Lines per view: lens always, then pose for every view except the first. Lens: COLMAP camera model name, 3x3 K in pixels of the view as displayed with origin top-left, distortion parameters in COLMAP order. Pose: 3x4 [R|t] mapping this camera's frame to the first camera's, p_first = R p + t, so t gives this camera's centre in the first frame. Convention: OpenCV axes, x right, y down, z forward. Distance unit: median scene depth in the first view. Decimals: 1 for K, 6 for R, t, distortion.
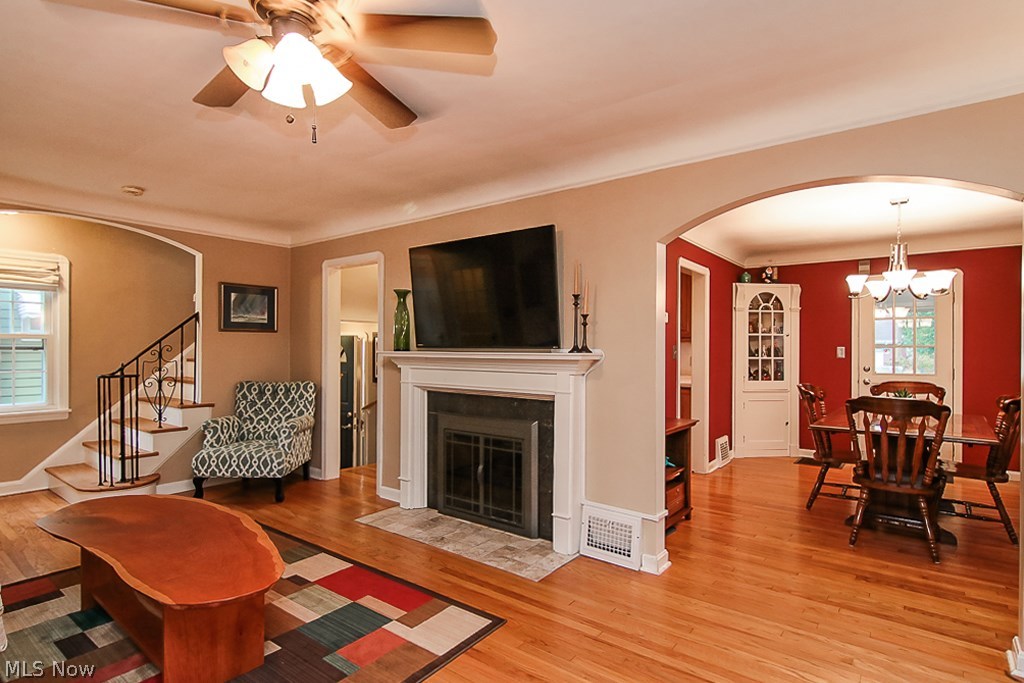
lens RADIAL K [[529.9, 0, 512.0], [0, 529.9, 349.7], [0, 0, 1]] dist [0.010760, -0.001661]
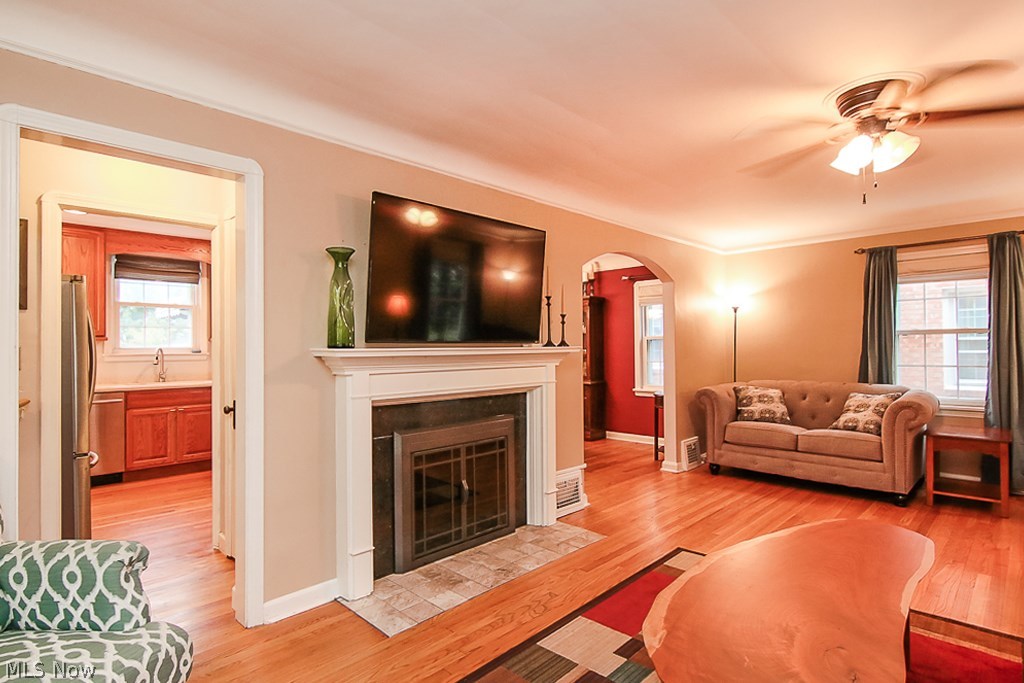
lens RADIAL K [[529.9, 0, 514.6], [0, 529.9, 342.7], [0, 0, 1]] dist [0.010760, -0.001661]
pose [[0.104508, 0.005461, 0.994509, -0.917627], [0.011154, 0.999916, -0.006663, 0.003363], [-0.994462, 0.011789, 0.104438, 0.846264]]
